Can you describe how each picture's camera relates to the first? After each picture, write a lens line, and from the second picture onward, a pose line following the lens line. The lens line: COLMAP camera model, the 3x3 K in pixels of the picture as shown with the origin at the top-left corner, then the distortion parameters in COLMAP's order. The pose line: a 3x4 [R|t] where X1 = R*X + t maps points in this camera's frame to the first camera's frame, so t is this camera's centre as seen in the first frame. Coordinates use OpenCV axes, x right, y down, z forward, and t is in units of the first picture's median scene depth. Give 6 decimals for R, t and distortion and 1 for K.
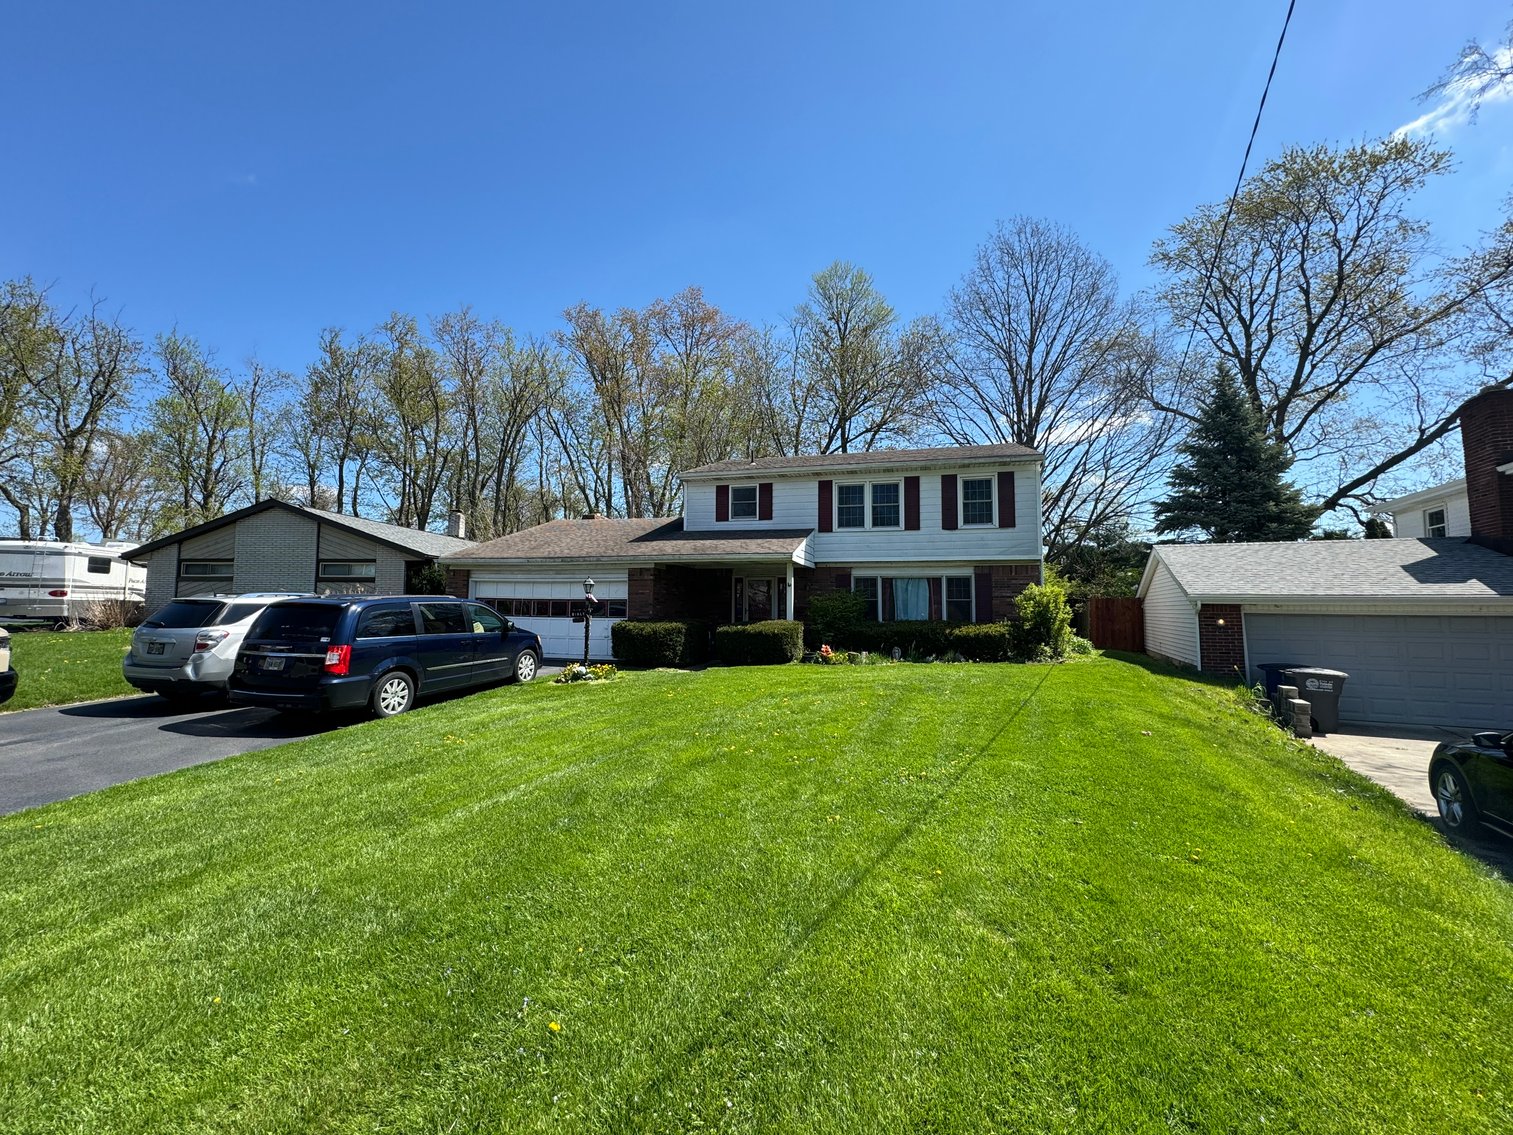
lens RADIAL K [[604.9, 0, 750.3], [0, 604.9, 567.6], [0, 0, 1]] dist [-0.002151, -0.000343]
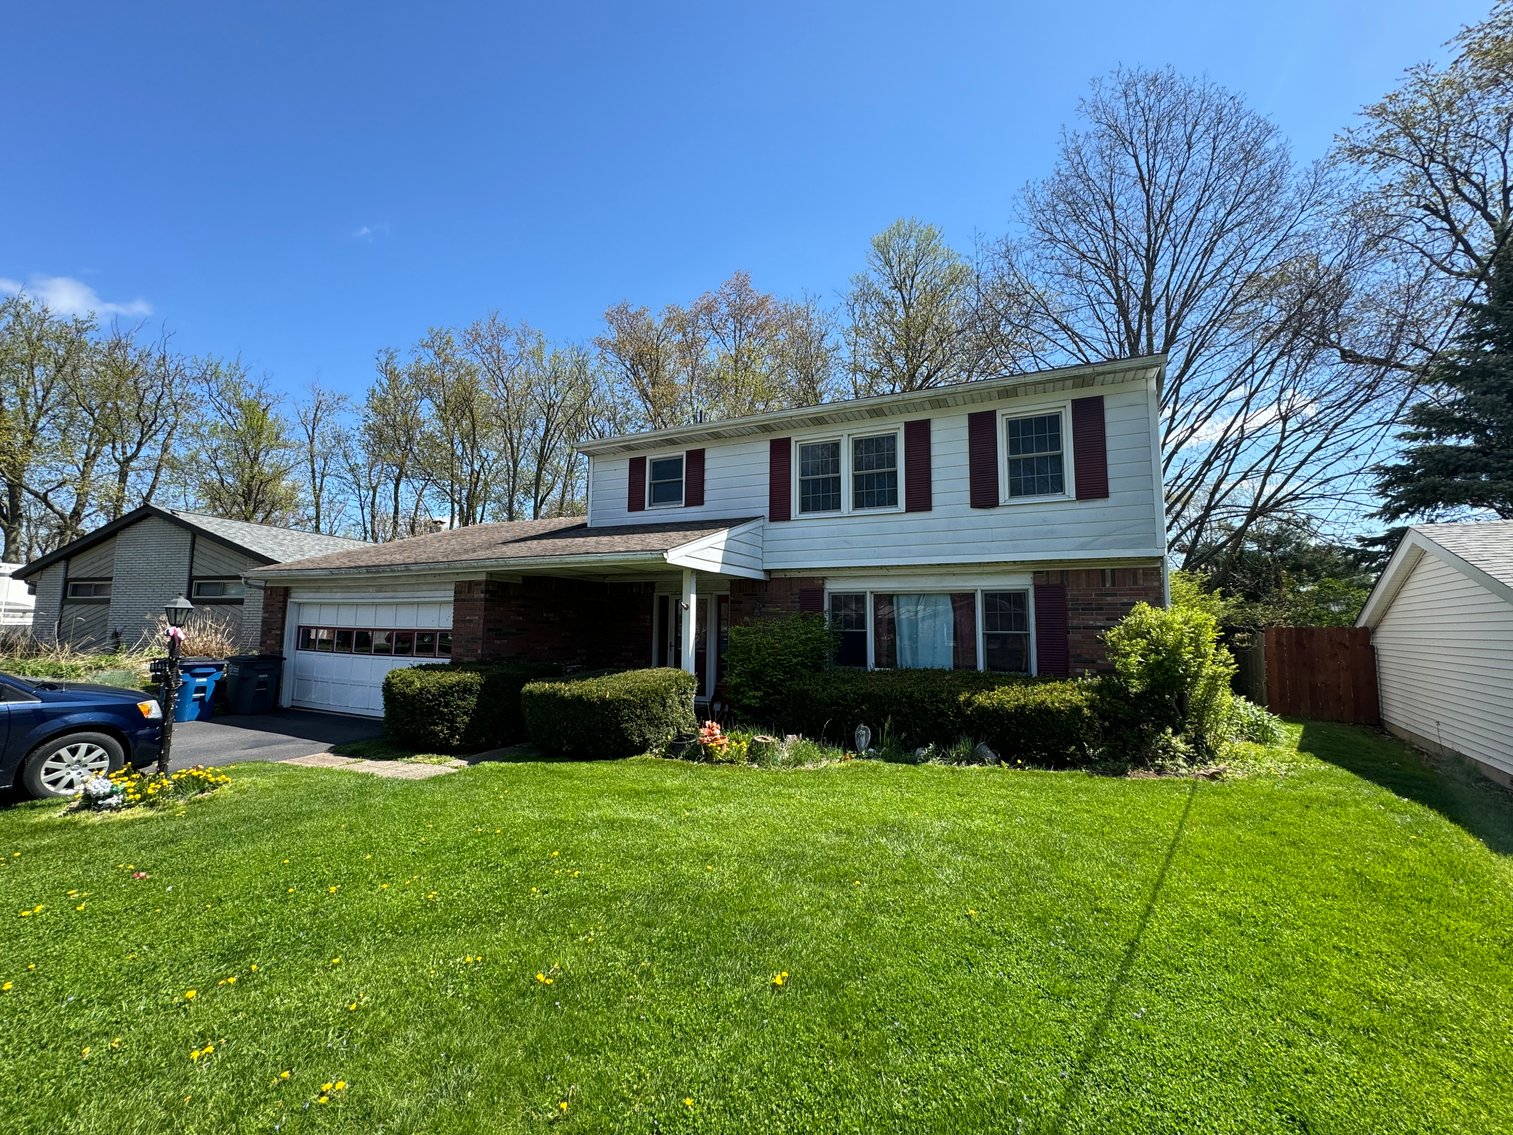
lens RADIAL K [[604.9, 0, 750.3], [0, 604.9, 567.6], [0, 0, 1]] dist [-0.002151, -0.000343]
pose [[0.984603, -0.014283, -0.174218, 0.202732], [0.008470, 0.999384, -0.034065, 0.009867], [0.174598, 0.032065, 0.984118, 0.390644]]
